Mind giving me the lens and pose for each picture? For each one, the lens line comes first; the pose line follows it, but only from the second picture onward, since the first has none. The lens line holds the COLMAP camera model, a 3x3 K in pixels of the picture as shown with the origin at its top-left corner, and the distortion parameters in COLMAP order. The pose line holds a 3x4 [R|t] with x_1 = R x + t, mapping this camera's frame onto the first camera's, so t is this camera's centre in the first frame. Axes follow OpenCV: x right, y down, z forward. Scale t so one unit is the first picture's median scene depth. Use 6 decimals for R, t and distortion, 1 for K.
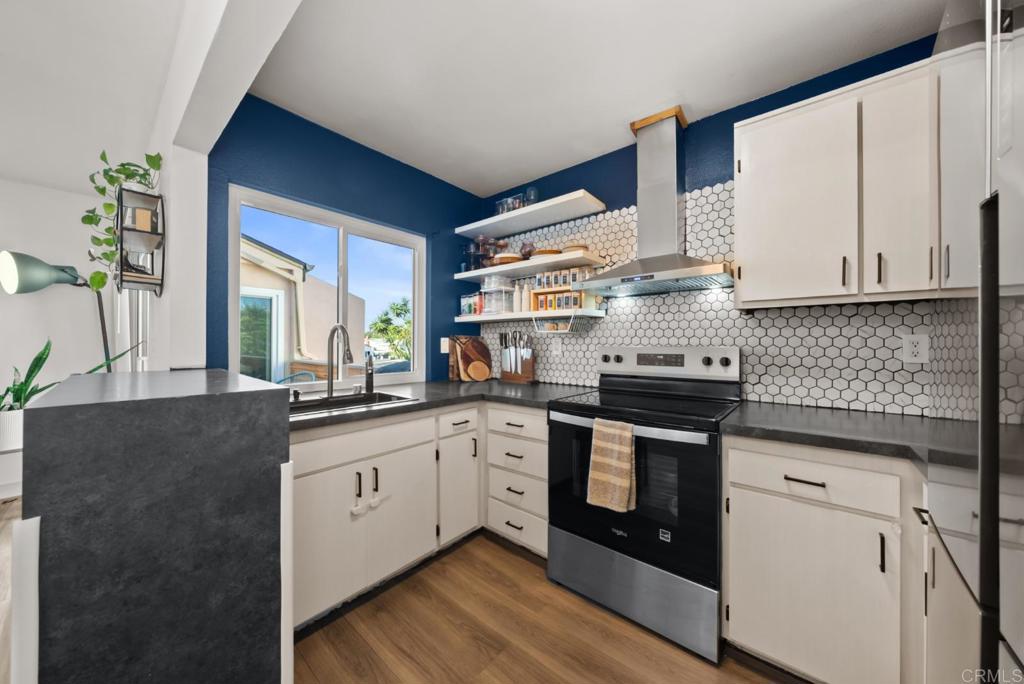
lens RADIAL K [[355.0, 0, 508.8], [0, 355.0, 341.5], [0, 0, 1]] dist [-0.002997, -0.000199]
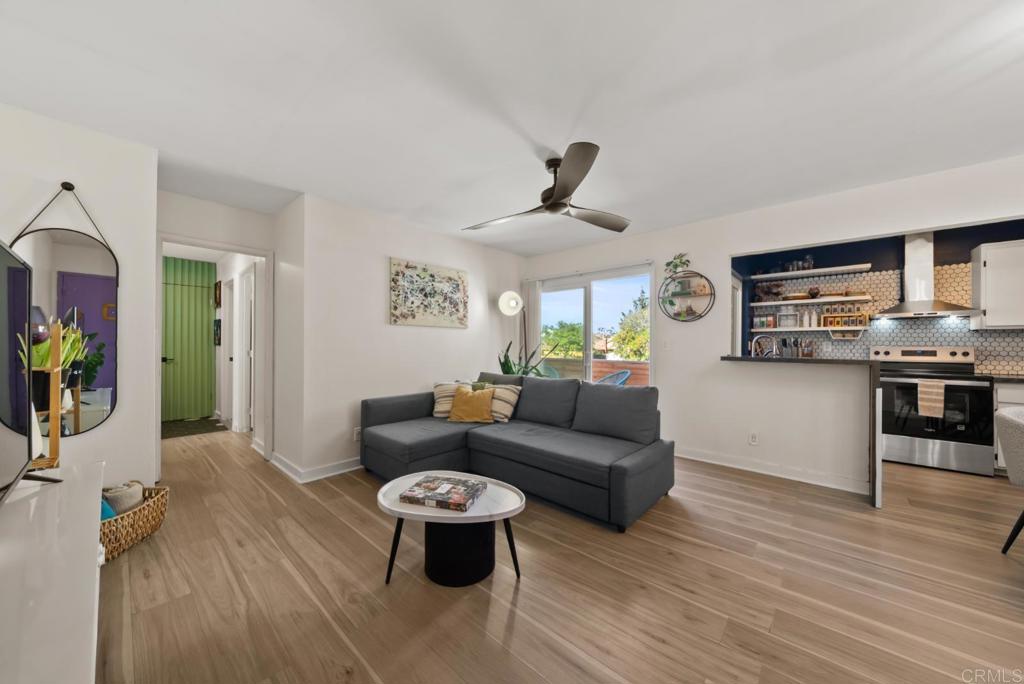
lens RADIAL K [[355.0, 0, 507.9], [0, 355.0, 342.9], [0, 0, 1]] dist [-0.002997, -0.000199]
pose [[0.999571, 0.003835, -0.029032, -1.587255], [-0.003840, 0.999993, -0.000100, 0.003583], [0.029032, 0.000211, 0.999578, -0.902737]]
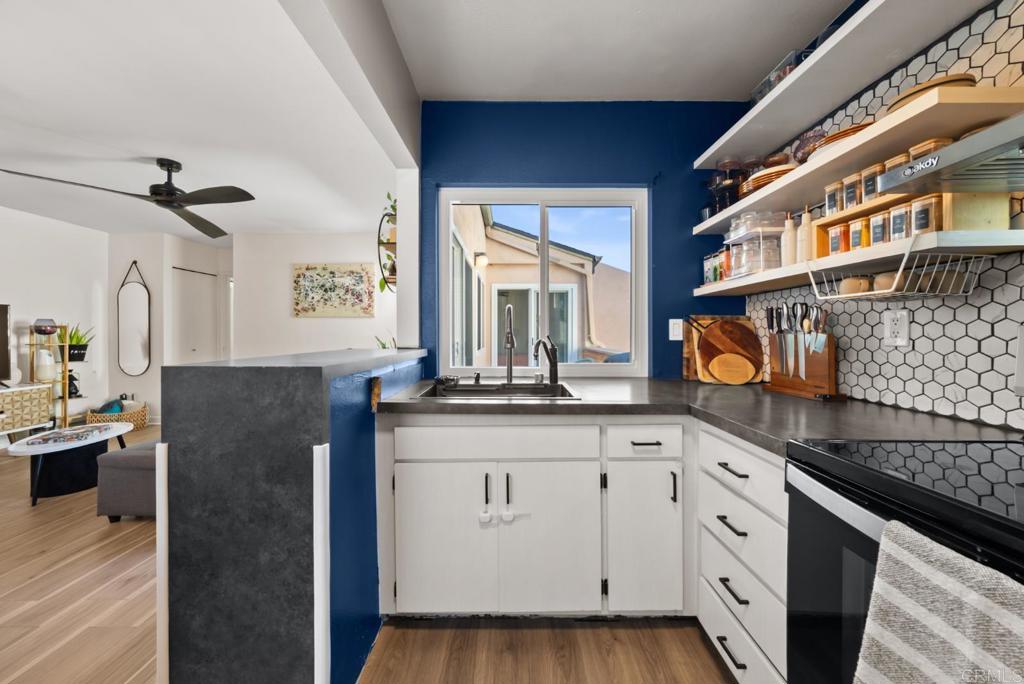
lens RADIAL K [[355.0, 0, 509.0], [0, 355.0, 334.6], [0, 0, 1]] dist [-0.002997, -0.000199]
pose [[0.643817, -0.000772, -0.765179, 0.188395], [0.006411, 0.999970, 0.004386, 0.019079], [0.765153, -0.007729, 0.643802, 0.341232]]
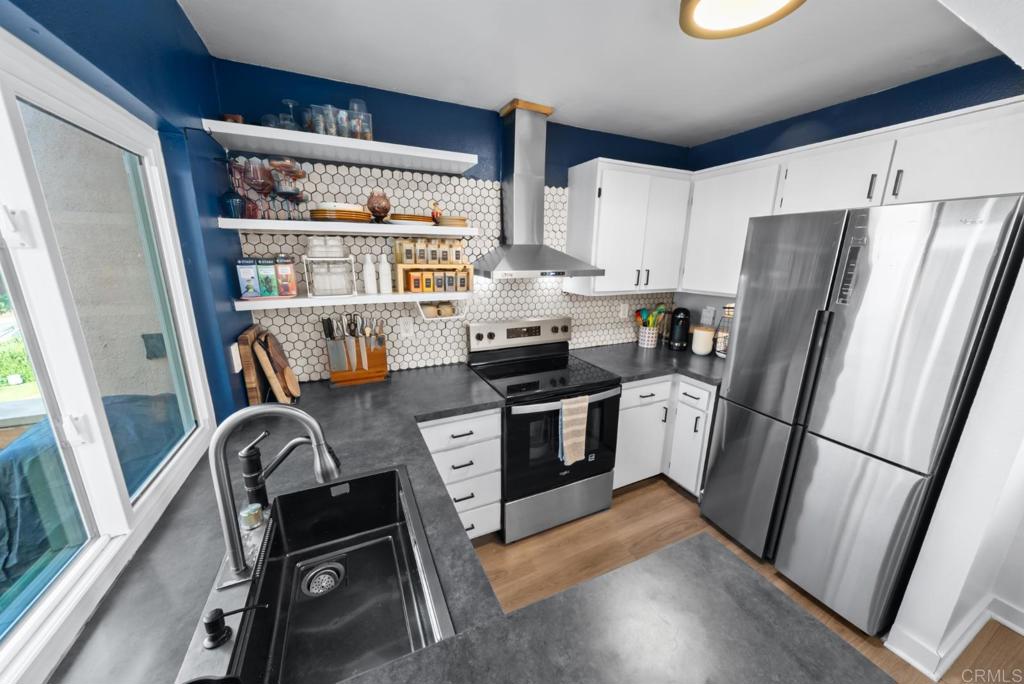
lens RADIAL K [[355.0, 0, 512.3], [0, 355.0, 342.7], [0, 0, 1]] dist [-0.002997, -0.000199]
pose [[0.412689, -0.218545, 0.884266, -0.593706], [-0.014307, 0.969115, 0.246193, -0.187239], [-0.910760, -0.114253, 0.396816, 0.490975]]
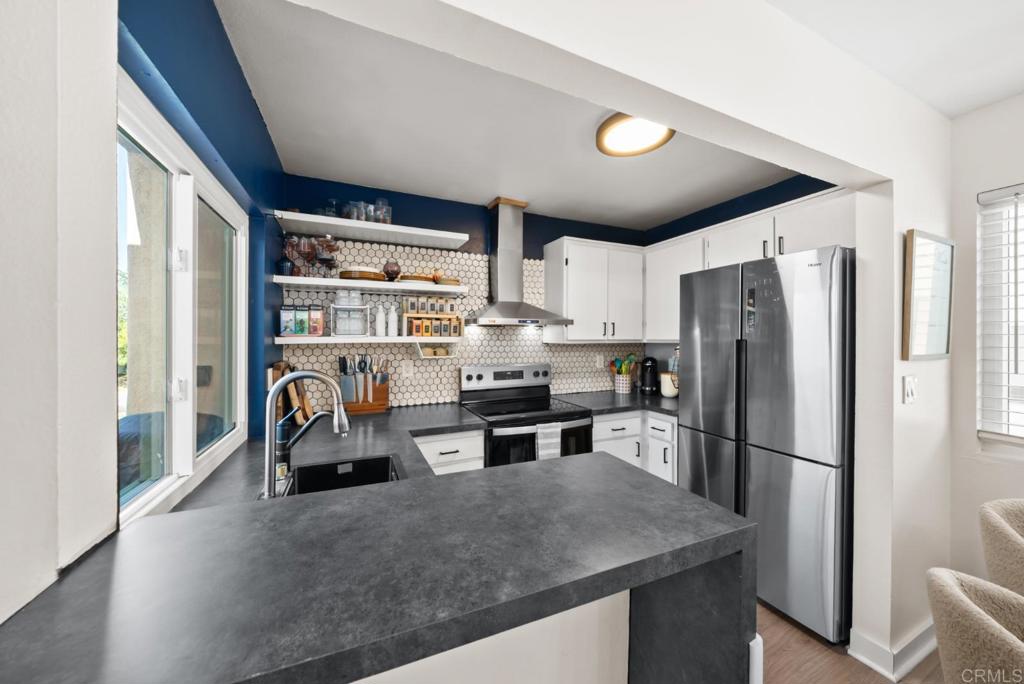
lens RADIAL K [[355.0, 0, 510.6], [0, 355.0, 338.7], [0, 0, 1]] dist [-0.002997, -0.000199]
pose [[0.427749, -0.007337, 0.903868, -0.739574], [-0.004183, 0.999940, 0.010097, -0.094487], [-0.903888, -0.008100, 0.427692, 0.353459]]
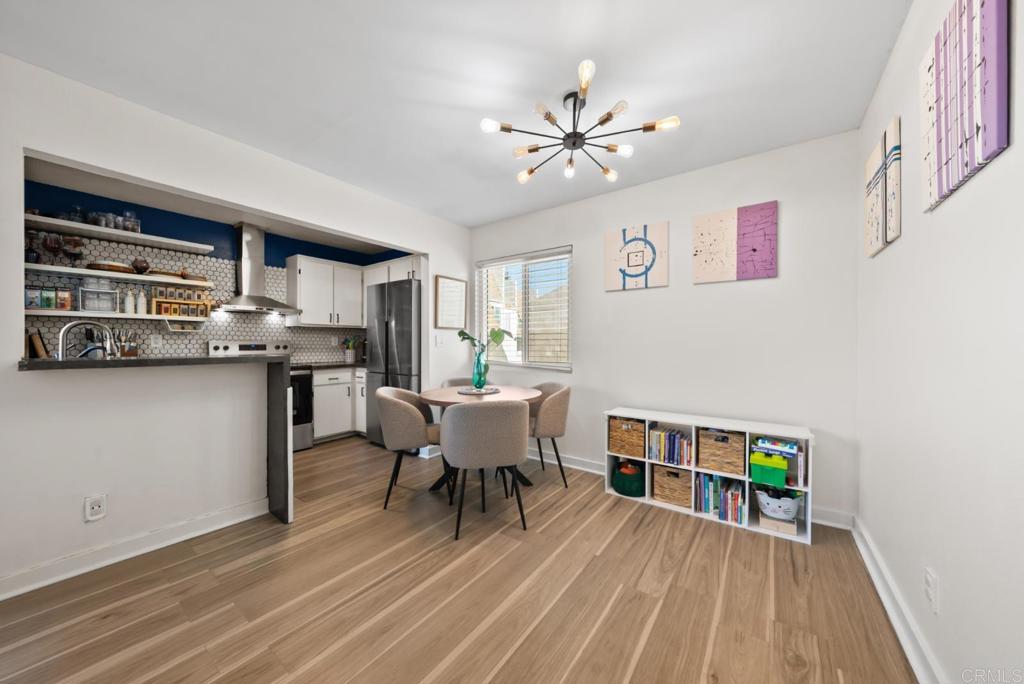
lens RADIAL K [[355.0, 0, 513.1], [0, 355.0, 345.9], [0, 0, 1]] dist [-0.002997, -0.000199]
pose [[-0.072239, -0.009468, 0.997342, -1.471071], [-0.006802, 0.999936, 0.009000, 0.013834], [-0.997364, -0.006134, -0.072299, -0.273492]]
